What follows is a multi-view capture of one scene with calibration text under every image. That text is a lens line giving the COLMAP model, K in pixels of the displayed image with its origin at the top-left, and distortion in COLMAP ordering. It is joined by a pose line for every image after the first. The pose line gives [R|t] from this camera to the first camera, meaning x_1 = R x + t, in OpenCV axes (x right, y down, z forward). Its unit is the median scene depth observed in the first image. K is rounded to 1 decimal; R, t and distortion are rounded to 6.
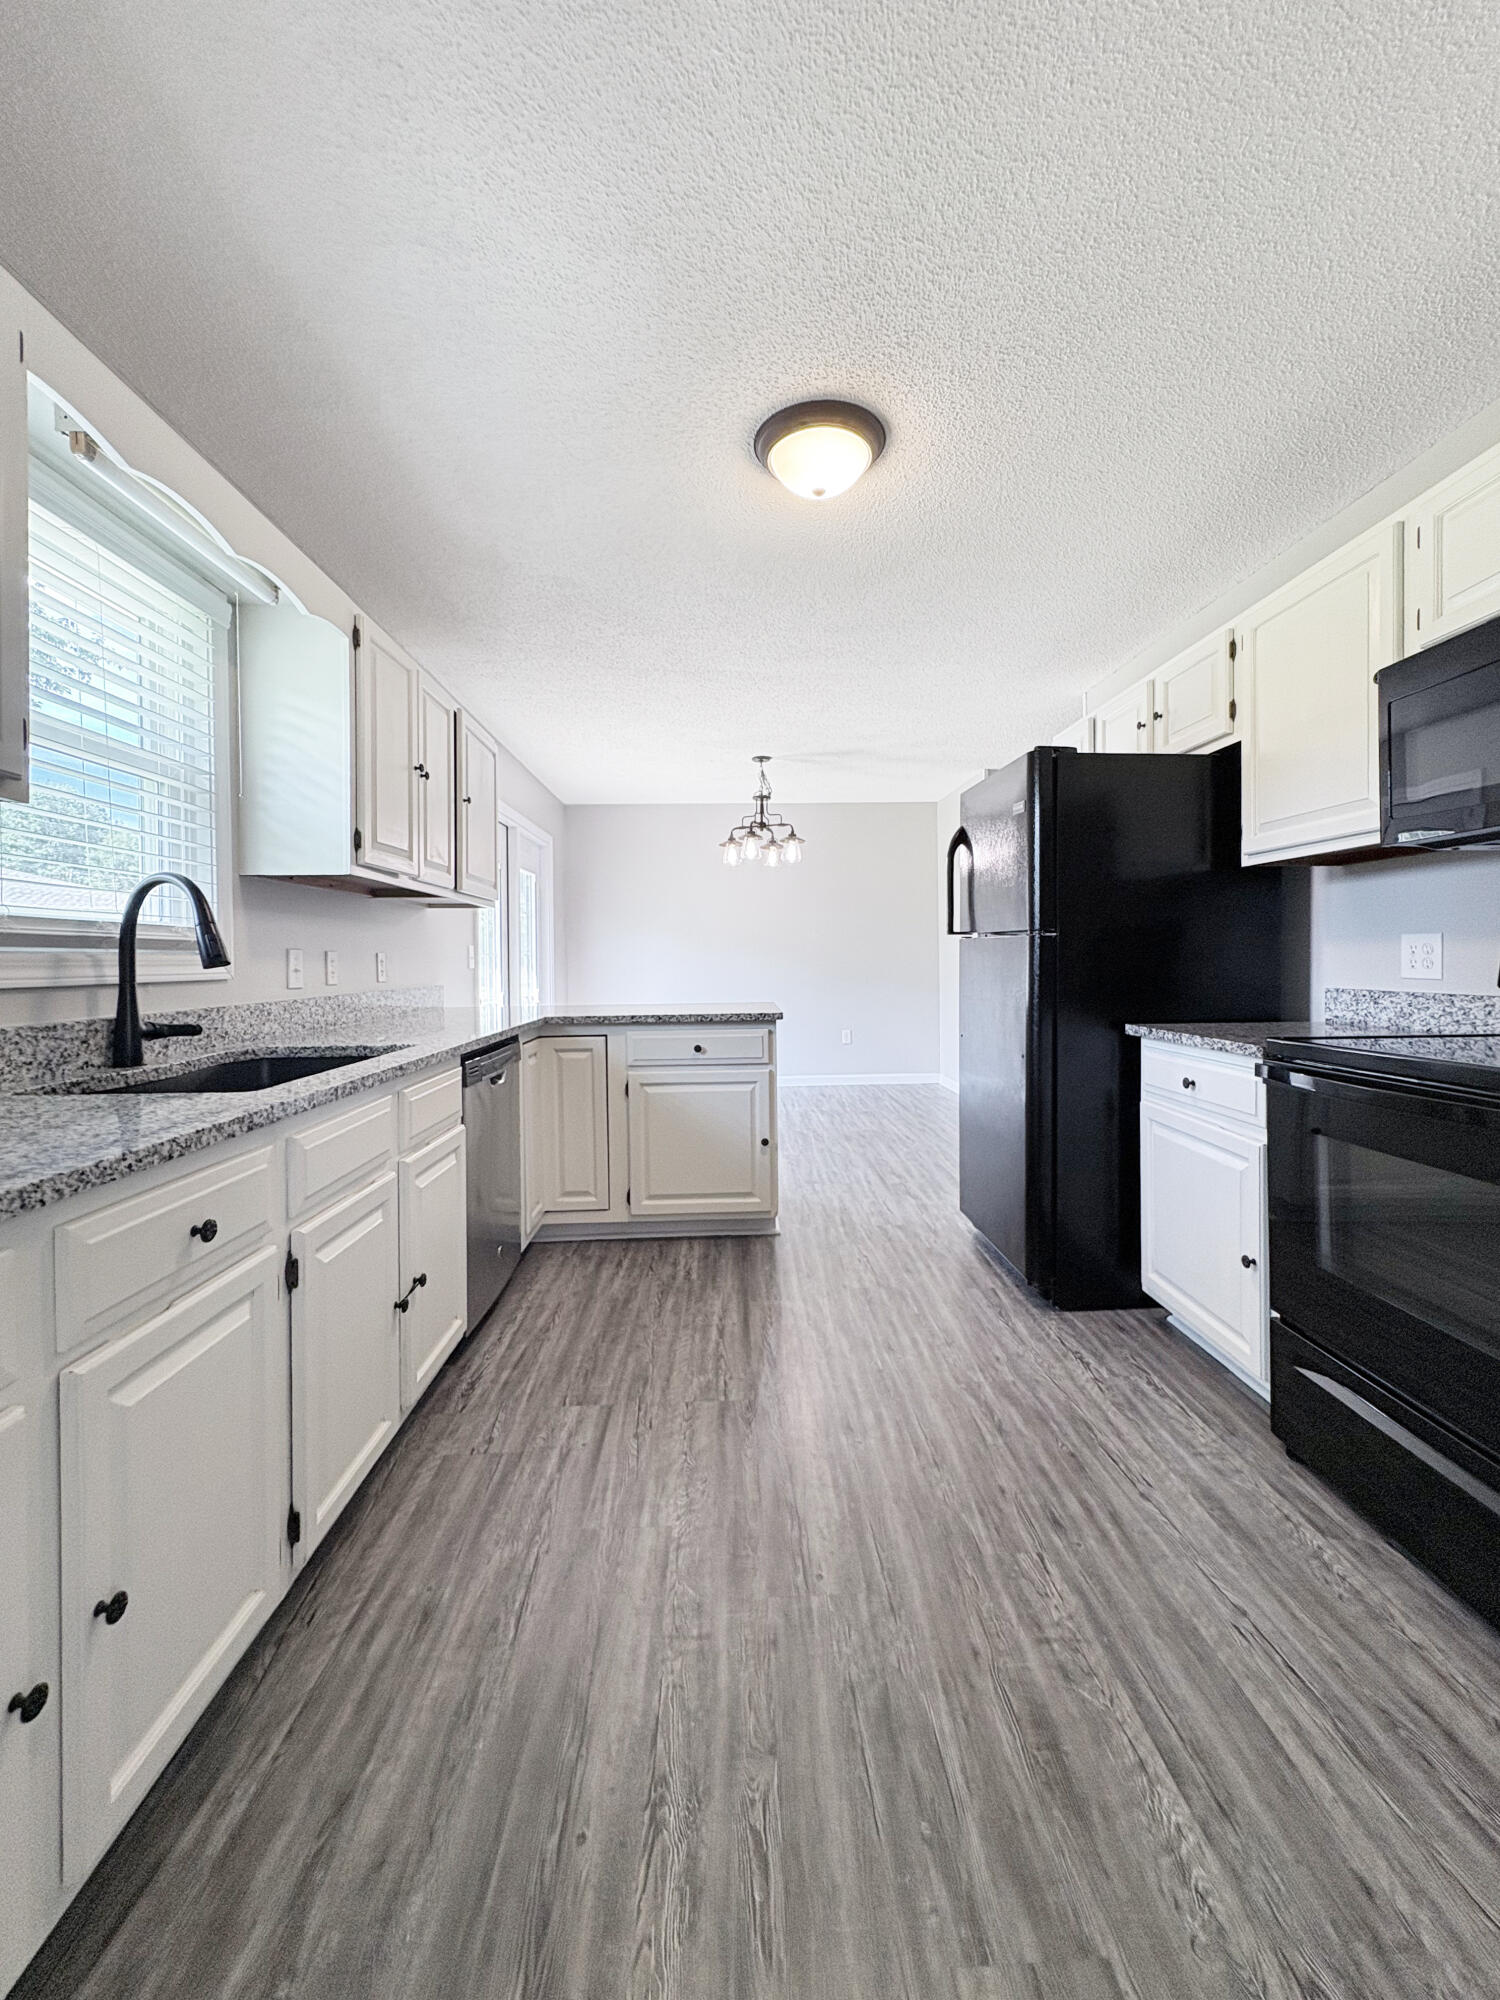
lens RADIAL K [[809.6, 0, 763.1], [0, 809.6, 958.6], [0, 0, 1]] dist [0.000293, 0.000332]
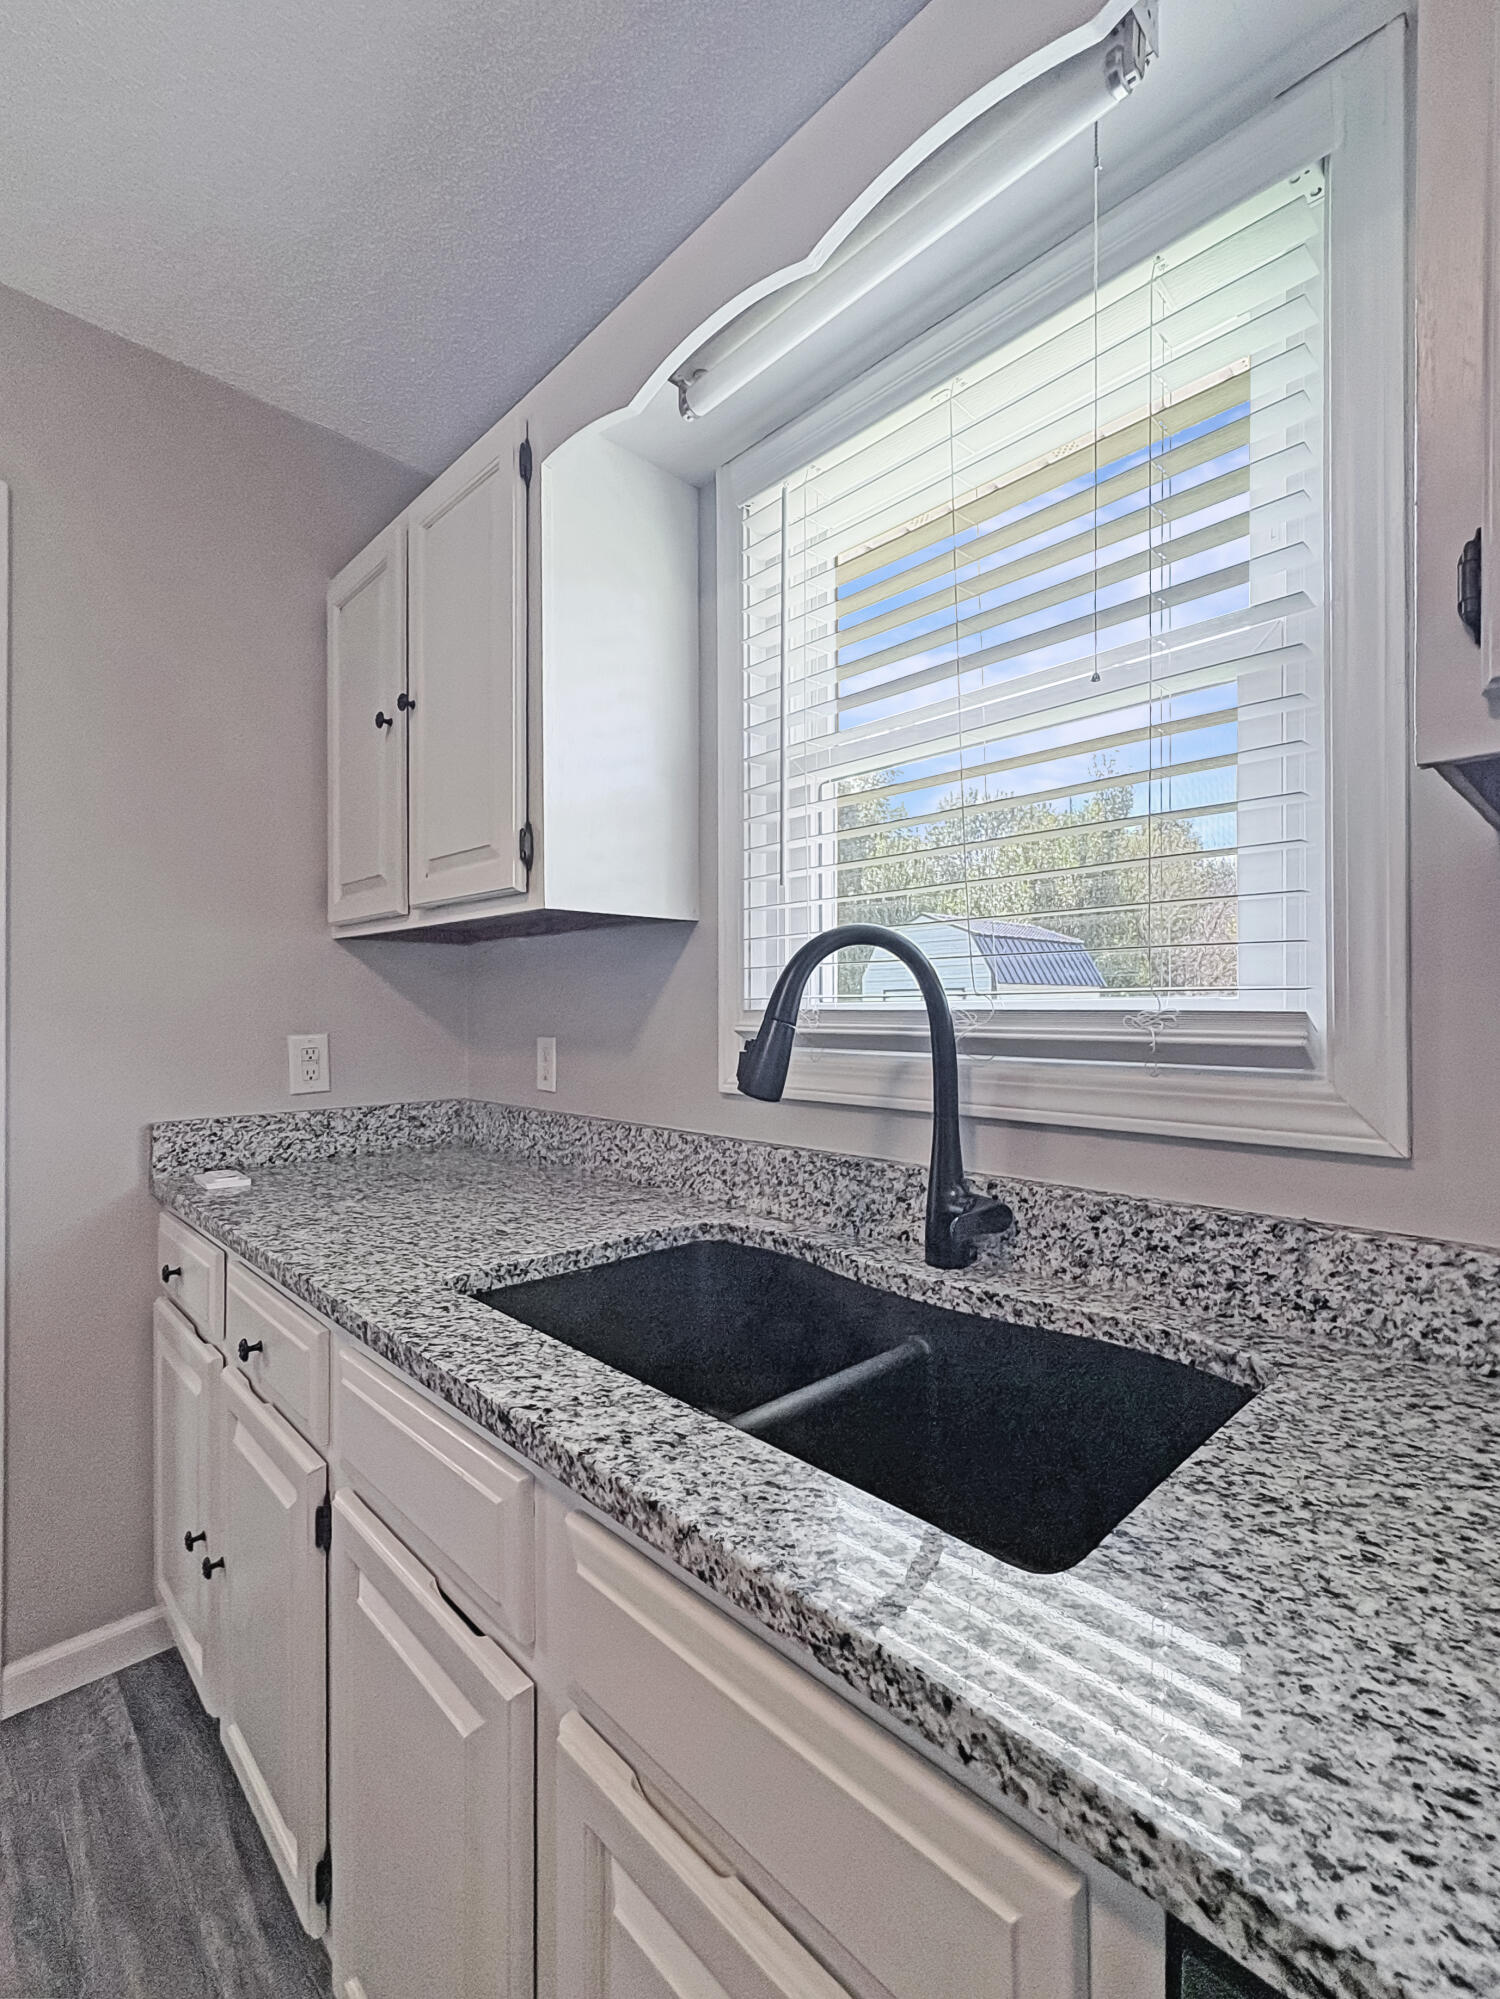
lens RADIAL K [[879.4, 0, 757.9], [0, 879.4, 1006.5], [0, 0, 1]] dist [-0.008008, -0.000103]
pose [[-0.744593, 0.004227, -0.667506, -0.225782], [0.006550, 0.999978, -0.000973, -0.039025], [0.667487, -0.005097, -0.744604, 1.128565]]
